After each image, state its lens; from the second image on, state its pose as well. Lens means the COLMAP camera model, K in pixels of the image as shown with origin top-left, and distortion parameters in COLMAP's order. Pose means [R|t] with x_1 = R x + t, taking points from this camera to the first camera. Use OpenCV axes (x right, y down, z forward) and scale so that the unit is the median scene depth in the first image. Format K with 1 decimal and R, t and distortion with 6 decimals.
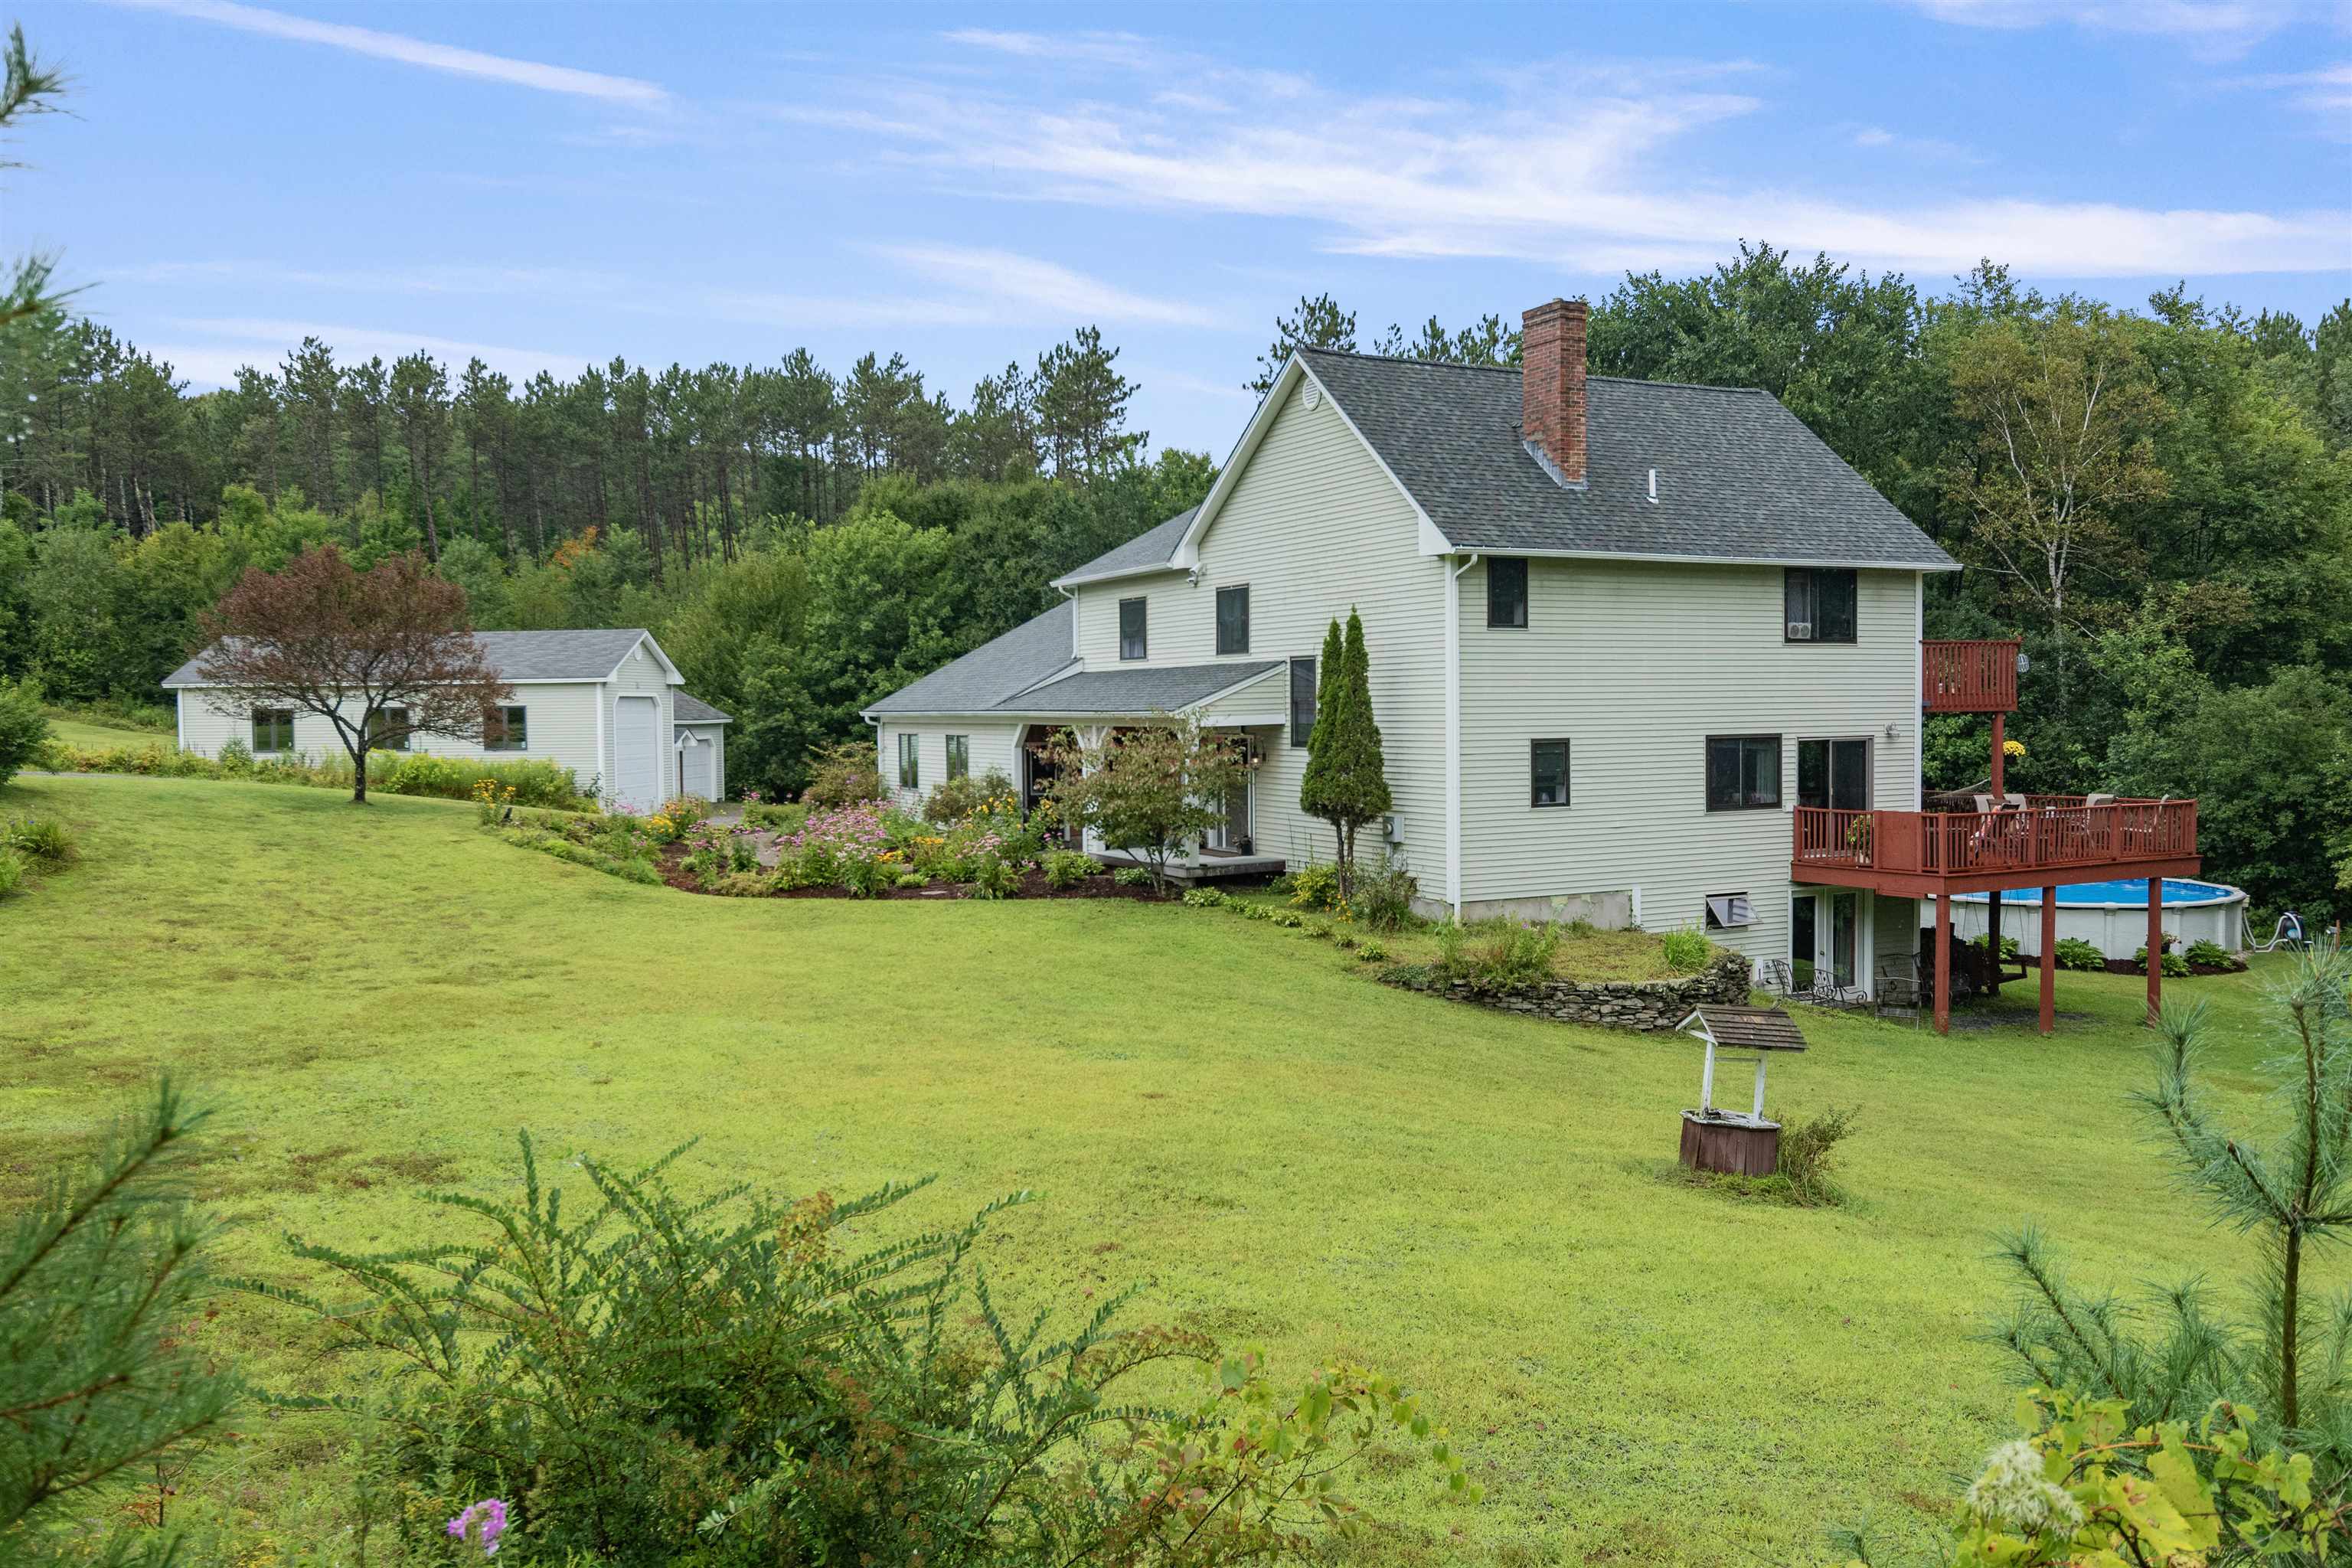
lens RADIAL K [[1806.8, 0, 1170.2], [0, 1806.8, 776.0], [0, 0, 1]] dist [0.000055, 0.006111]
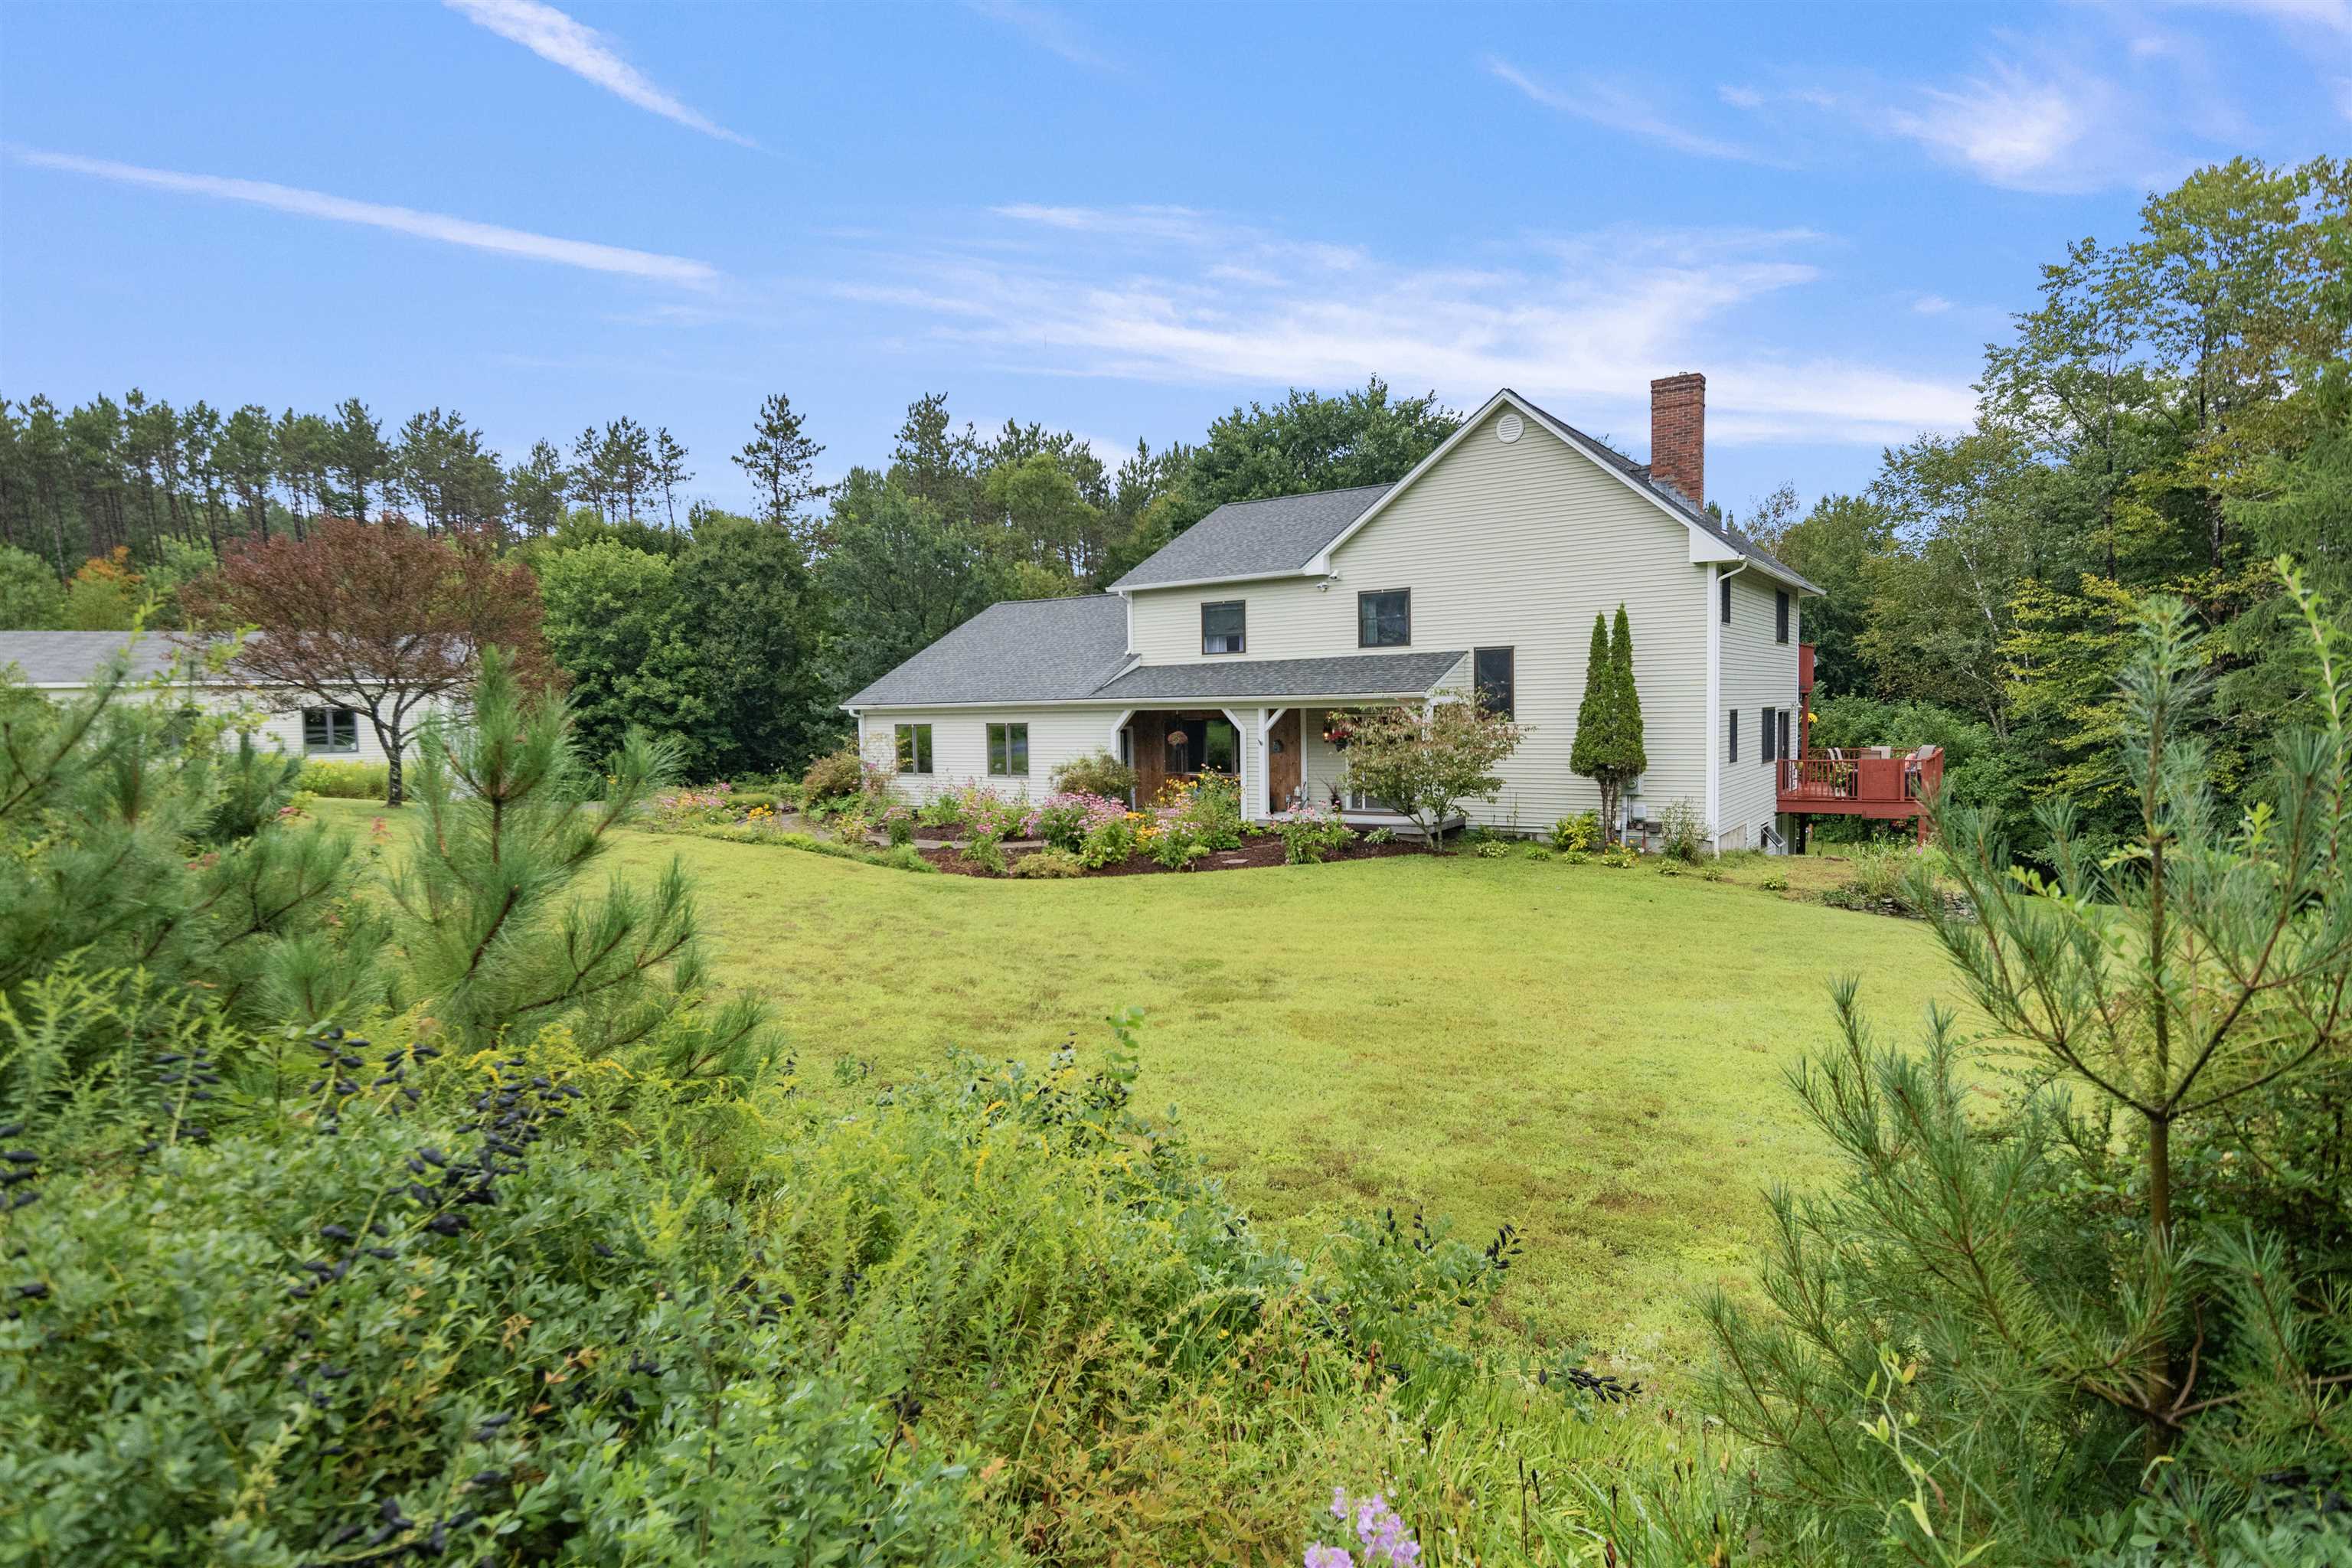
lens RADIAL K [[1245.8, 0, 1168.2], [0, 1245.8, 776.7], [0, 0, 1]] dist [-0.003171, 0.001383]
pose [[0.889917, -0.026440, 0.455355, -0.337461], [0.023653, 0.999650, 0.011817, 0.003025], [-0.455508, 0.000255, 0.890232, 0.246158]]
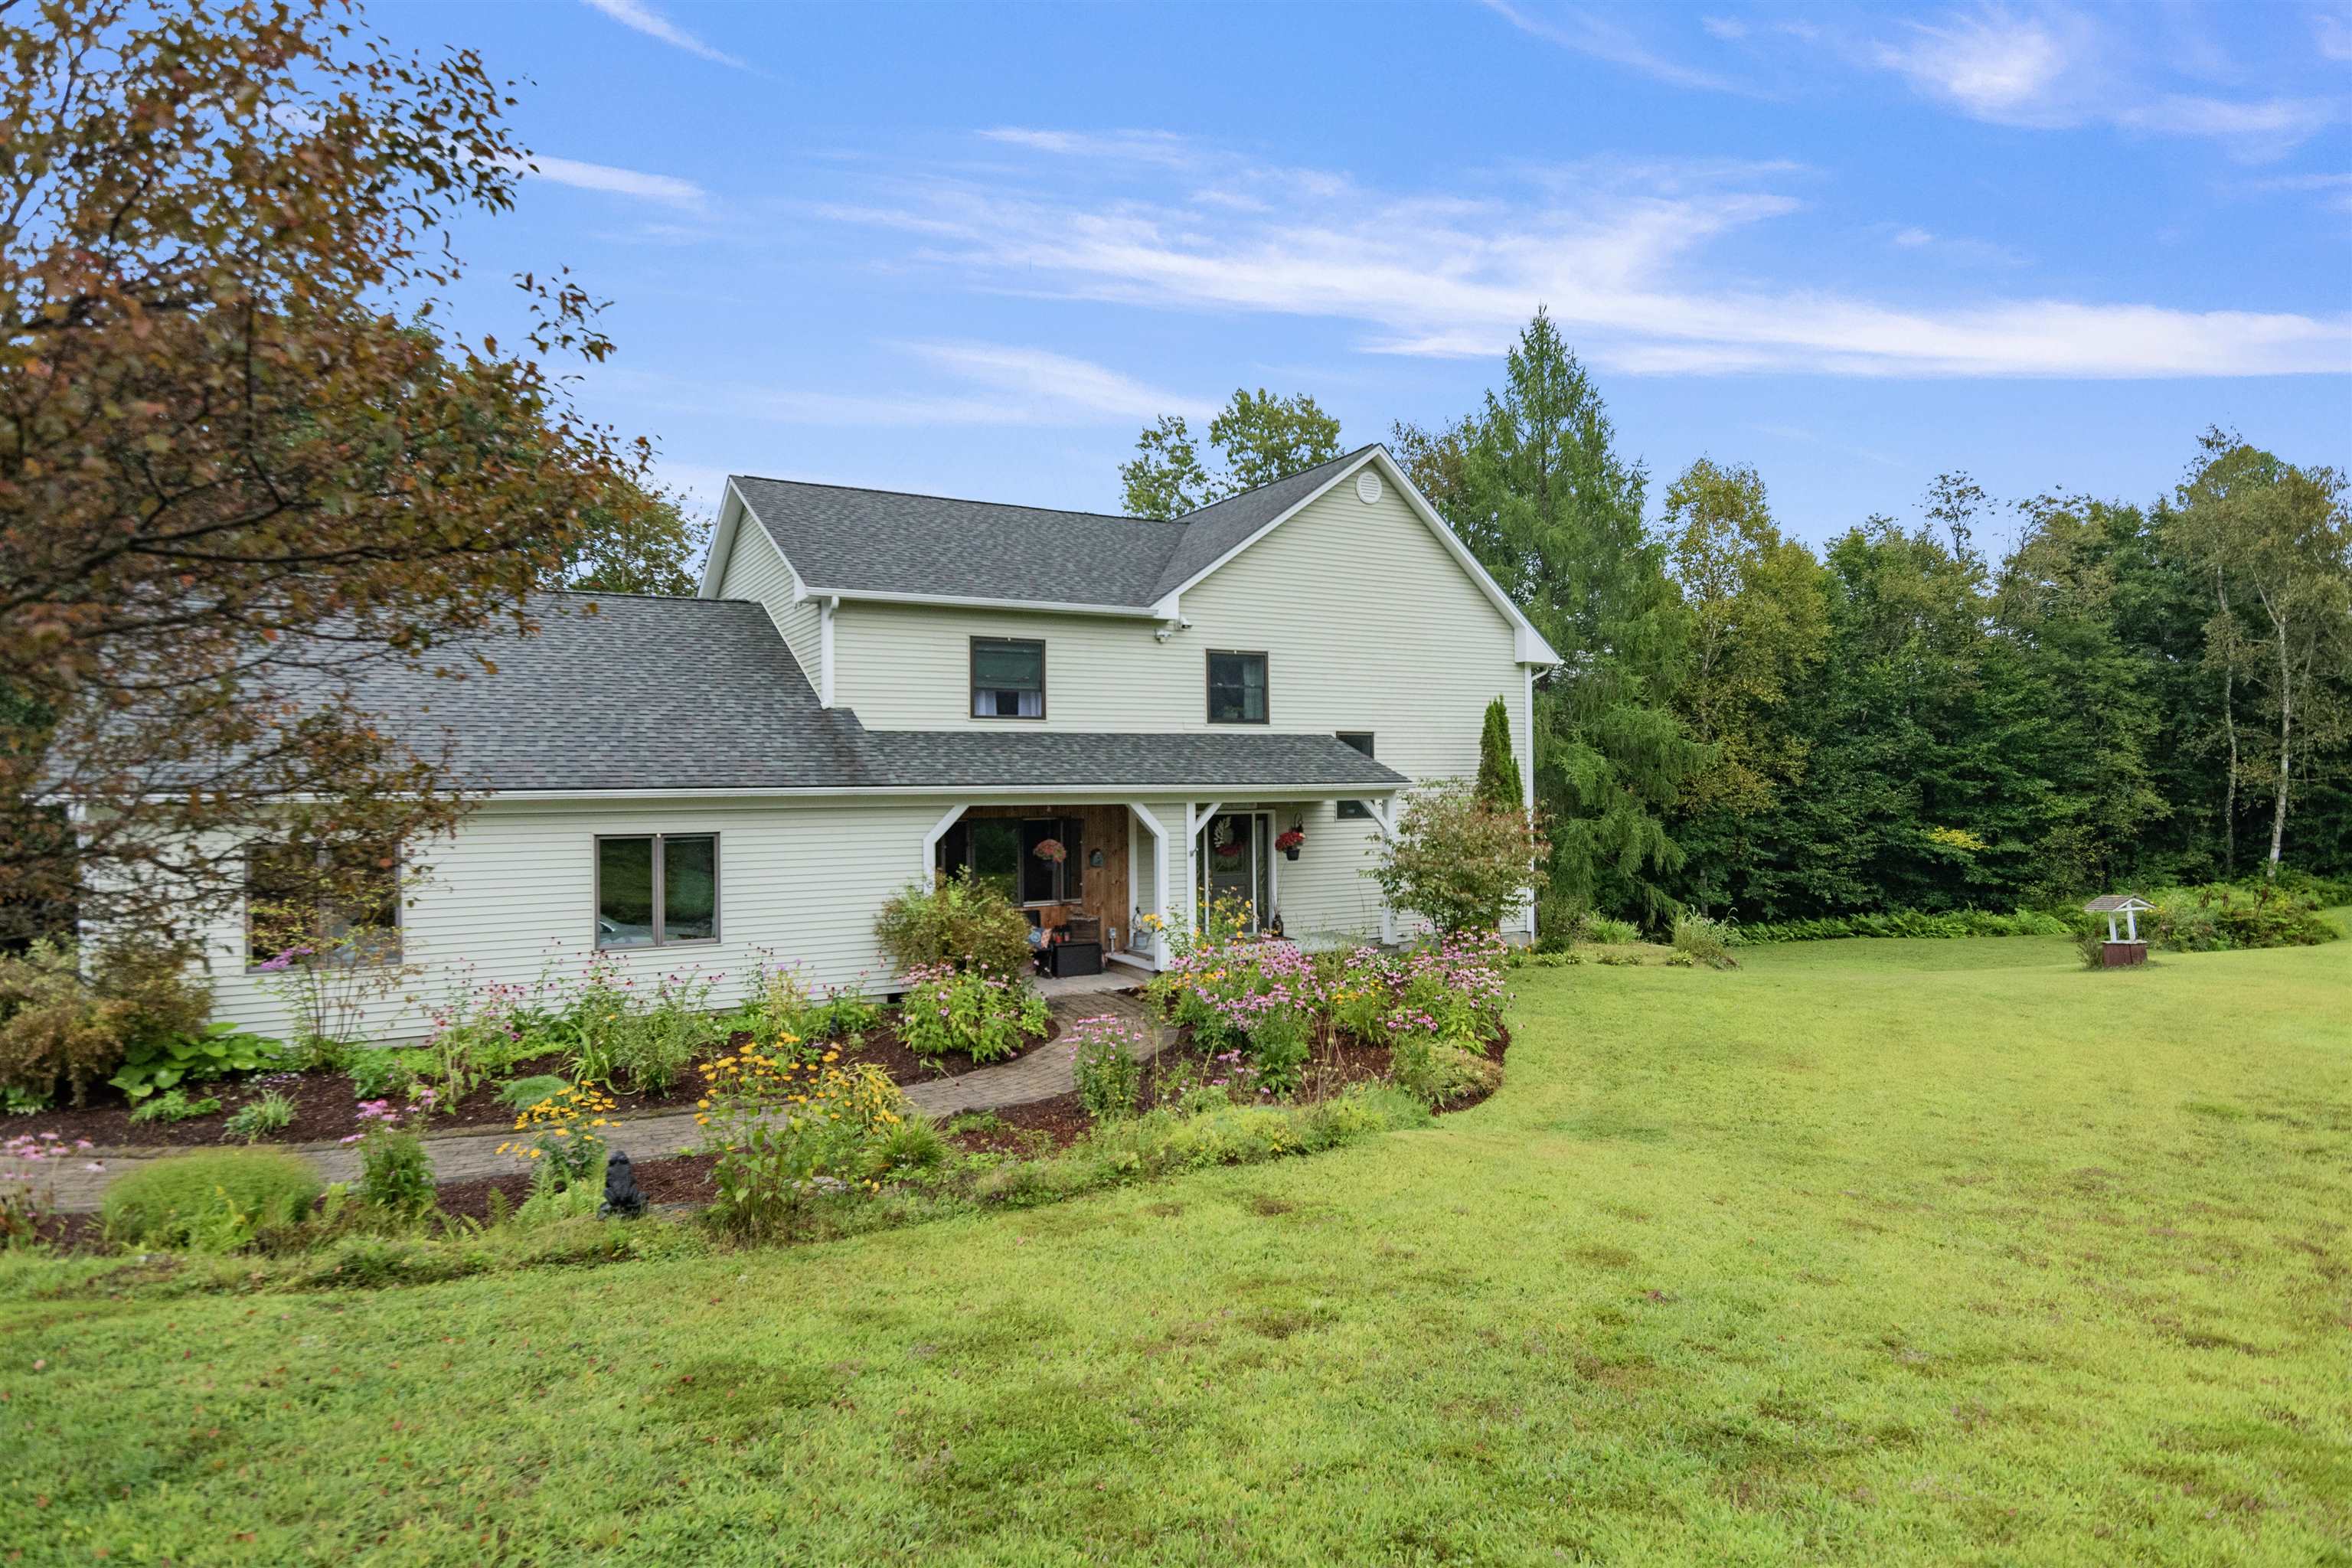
lens RADIAL K [[1291.7, 0, 1163.4], [0, 1291.7, 792.4], [0, 0, 1]] dist [0.000129, 0.001494]
pose [[-0.033506, 0.005724, 0.999422, -0.449207], [0.048590, 0.998810, -0.004092, -0.023146], [-0.998257, 0.048425, -0.033744, 0.771114]]
